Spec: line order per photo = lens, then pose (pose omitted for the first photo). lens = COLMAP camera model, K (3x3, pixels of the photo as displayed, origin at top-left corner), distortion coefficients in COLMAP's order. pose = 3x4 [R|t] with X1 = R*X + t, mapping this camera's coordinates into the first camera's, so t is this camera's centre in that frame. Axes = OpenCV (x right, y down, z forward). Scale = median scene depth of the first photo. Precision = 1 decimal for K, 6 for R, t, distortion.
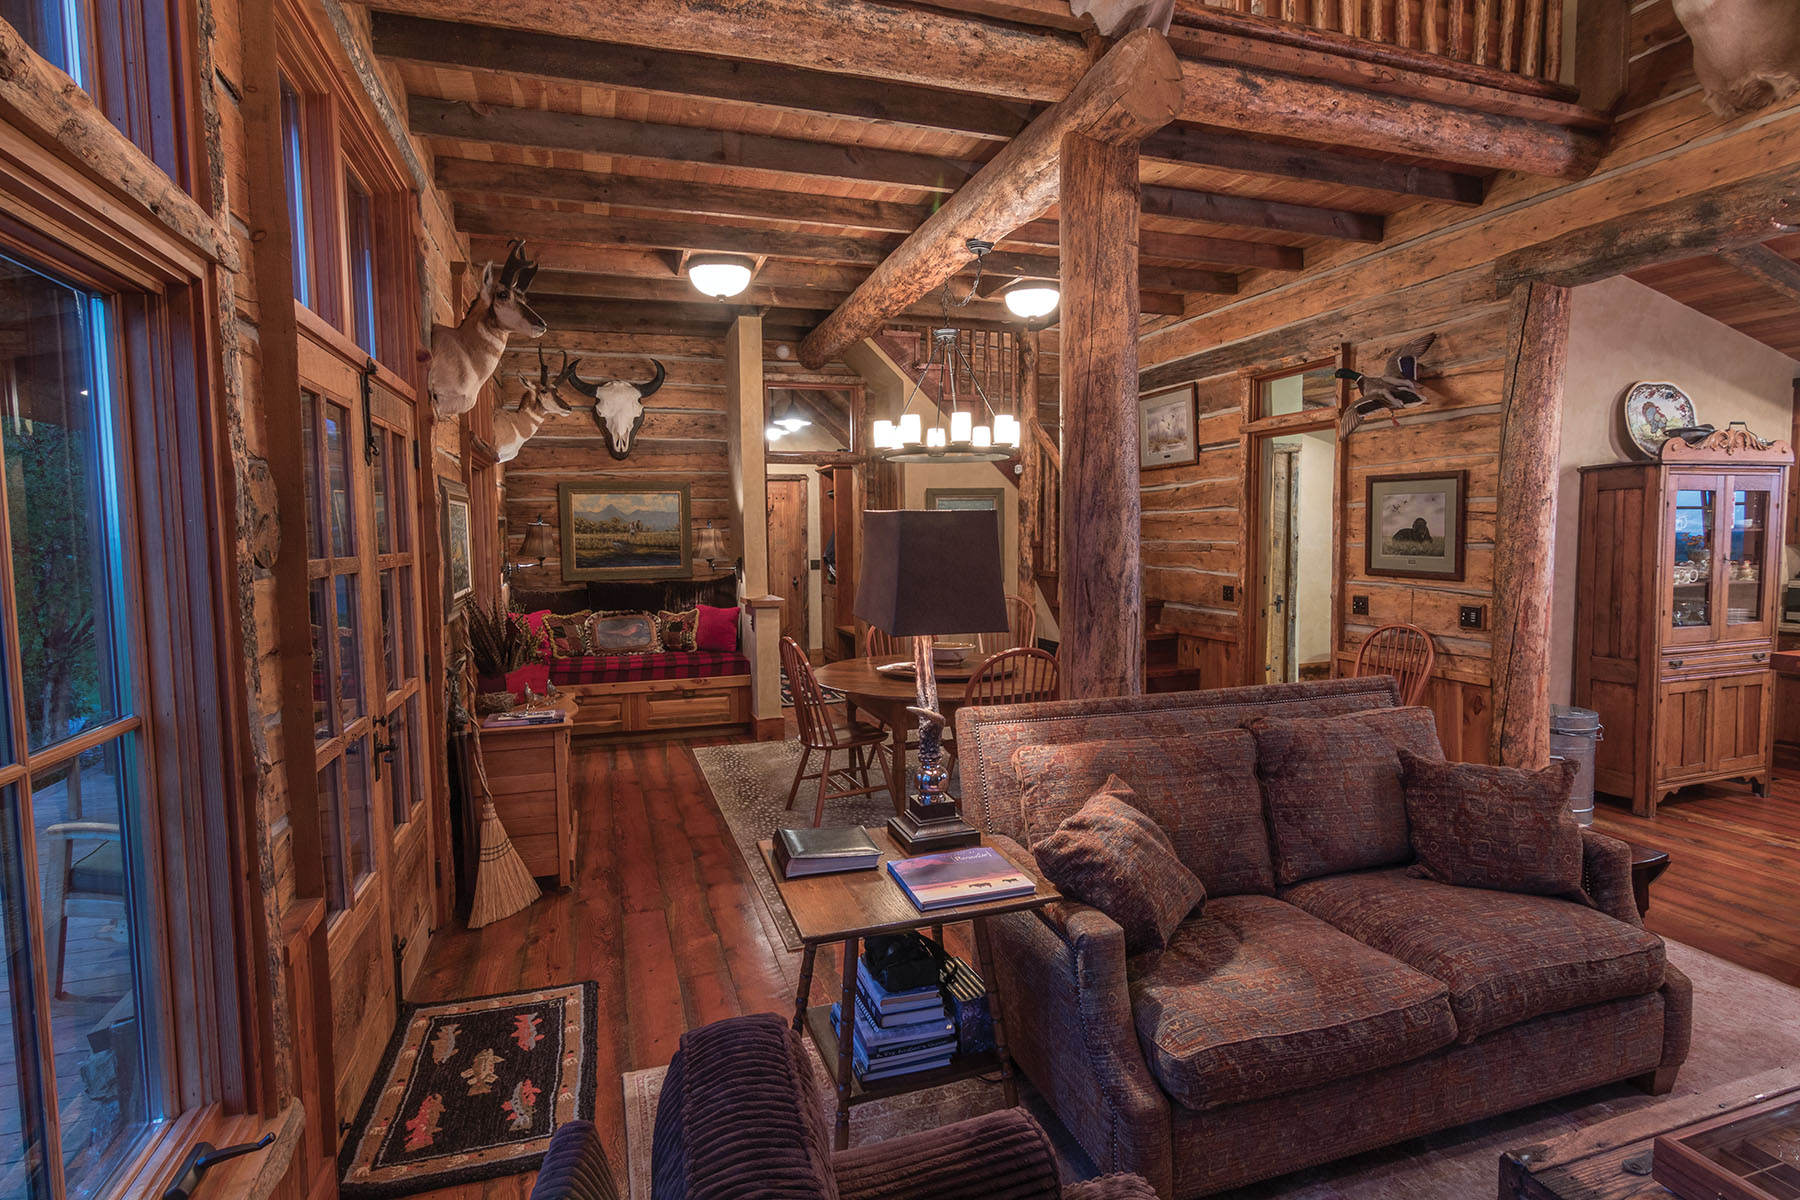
lens RADIAL K [[904.5, 0, 900.3], [0, 904.5, 593.3], [0, 0, 1]] dist [0.000333, 0.000394]
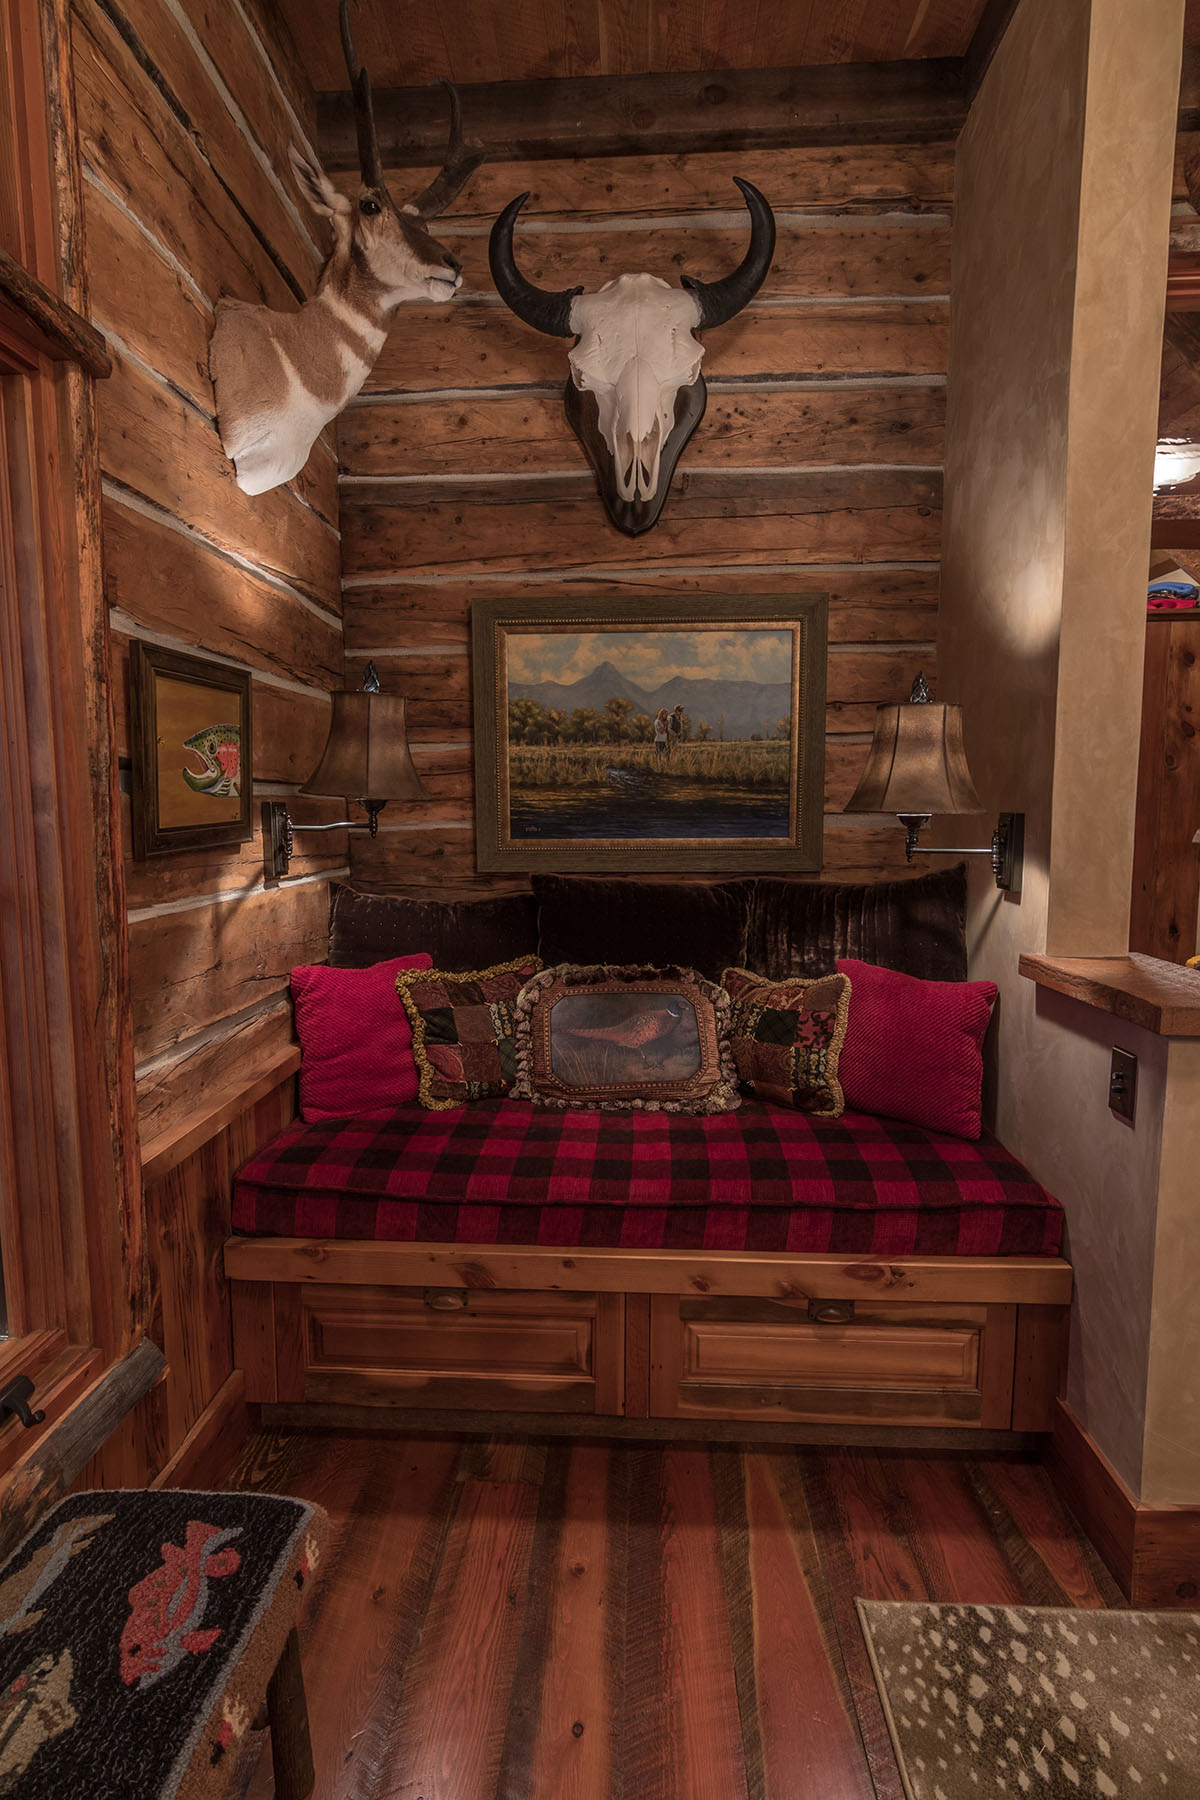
lens RADIAL K [[904.5, 0, 596.1], [0, 904.5, 899.1], [0, 0, 1]] dist [0.000333, 0.000394]
pose [[0.930660, 0.046777, -0.362881, -0.190584], [-0.034409, 0.998588, 0.040476, -0.019249], [0.364262, -0.025183, 0.930956, 0.668099]]
